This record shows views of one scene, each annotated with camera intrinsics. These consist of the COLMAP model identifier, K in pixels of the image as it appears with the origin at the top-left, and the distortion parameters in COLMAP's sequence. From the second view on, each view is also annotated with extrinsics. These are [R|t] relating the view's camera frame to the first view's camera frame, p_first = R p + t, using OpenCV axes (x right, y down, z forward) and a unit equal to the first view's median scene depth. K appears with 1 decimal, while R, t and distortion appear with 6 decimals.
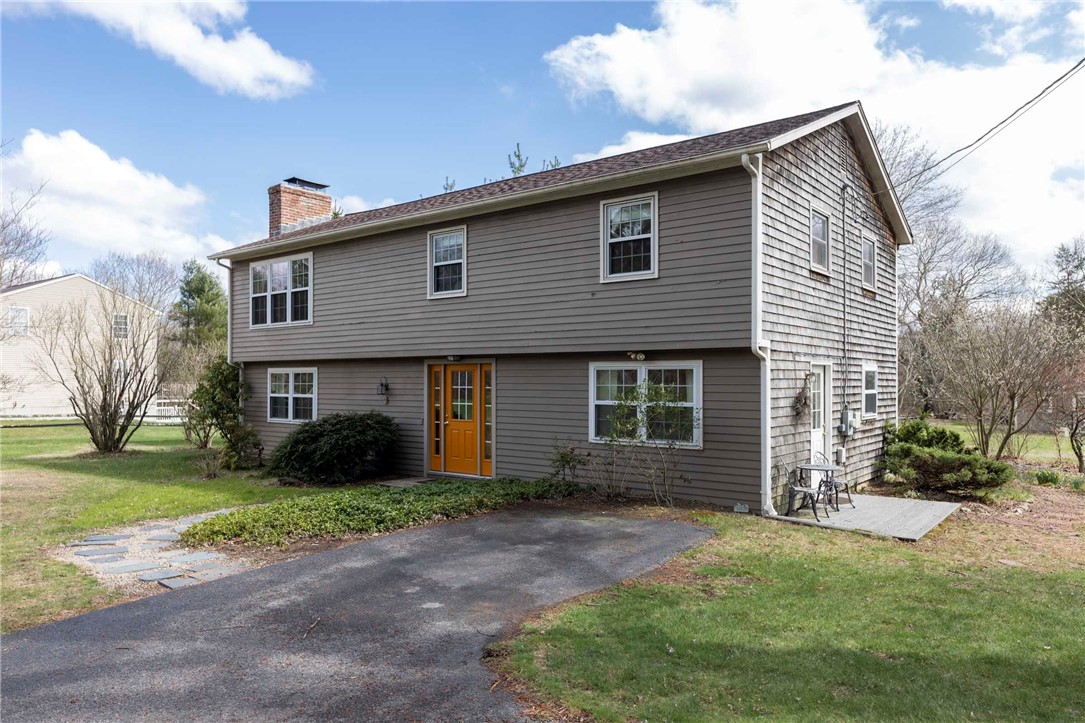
lens RADIAL K [[761.5, 0, 540.0], [0, 761.5, 385.4], [0, 0, 1]] dist [-0.034951, -0.002695]
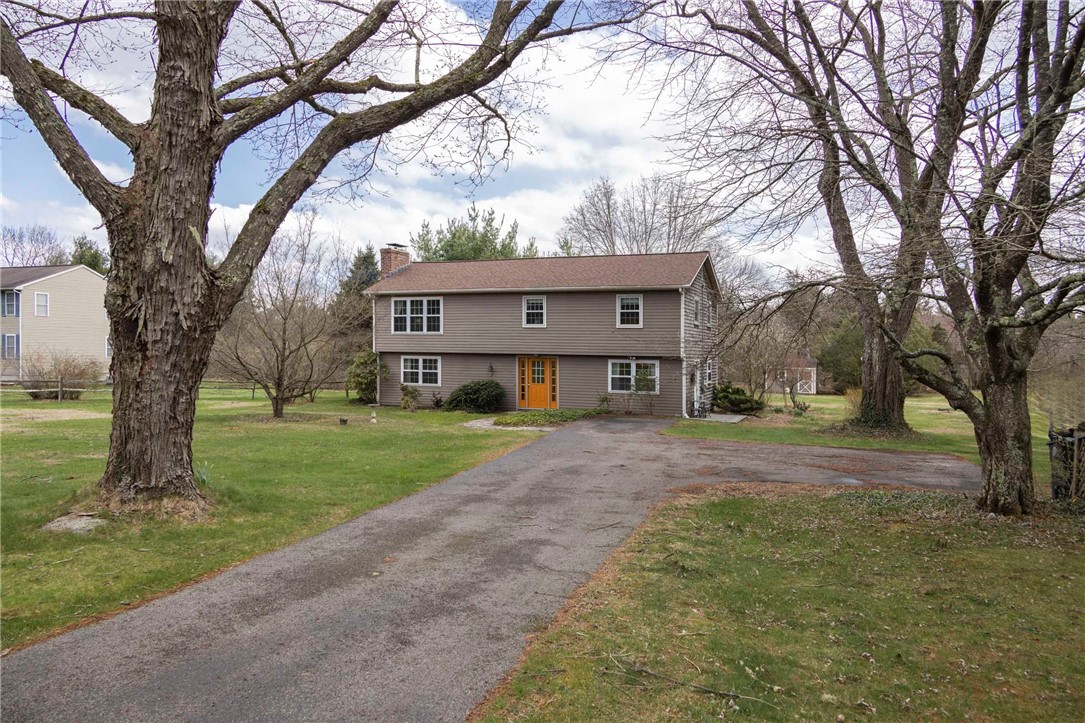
lens RADIAL K [[747.5, 0, 545.7], [0, 747.5, 360.2], [0, 0, 1]] dist [-0.000704, -0.004142]
pose [[0.960895, 0.008378, 0.276786, -0.692132], [-0.011116, 0.999904, 0.008325, -0.040356], [-0.276690, -0.011076, 0.960895, -1.078730]]
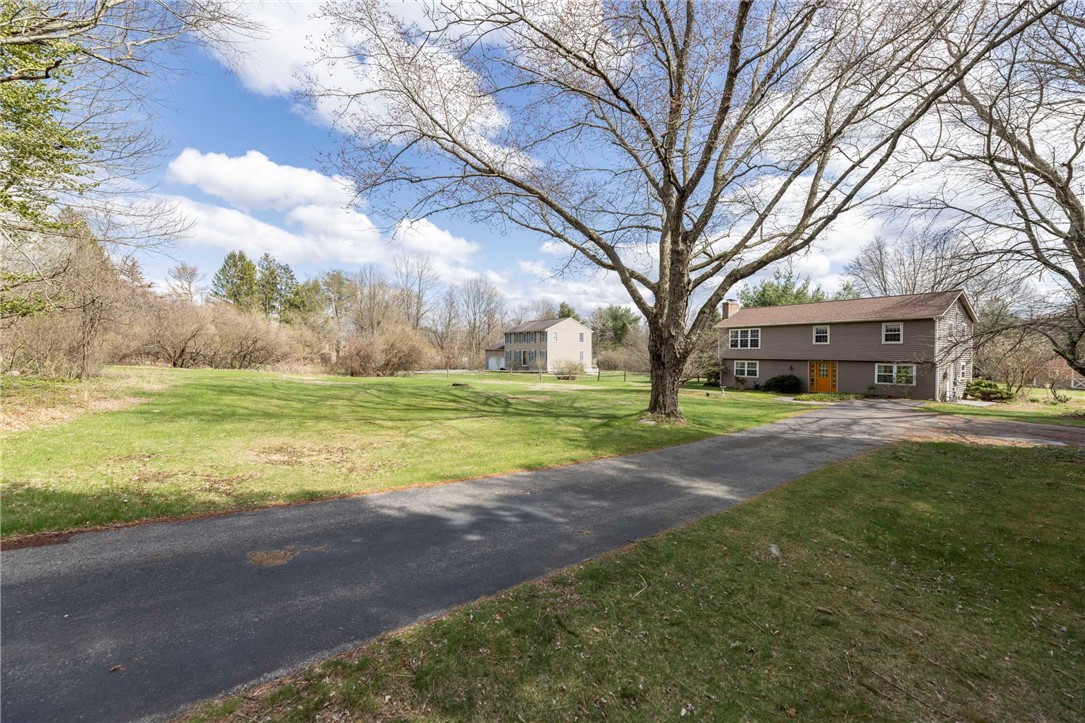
lens RADIAL K [[437.1, 0, 538.7], [0, 437.1, 371.6], [0, 0, 1]] dist [0.001231, 0.000110]
pose [[0.954846, 0.014429, -0.296749, -0.810717], [-0.002743, 0.999206, 0.039758, -0.064152], [0.297087, -0.037149, 0.954127, -1.458902]]
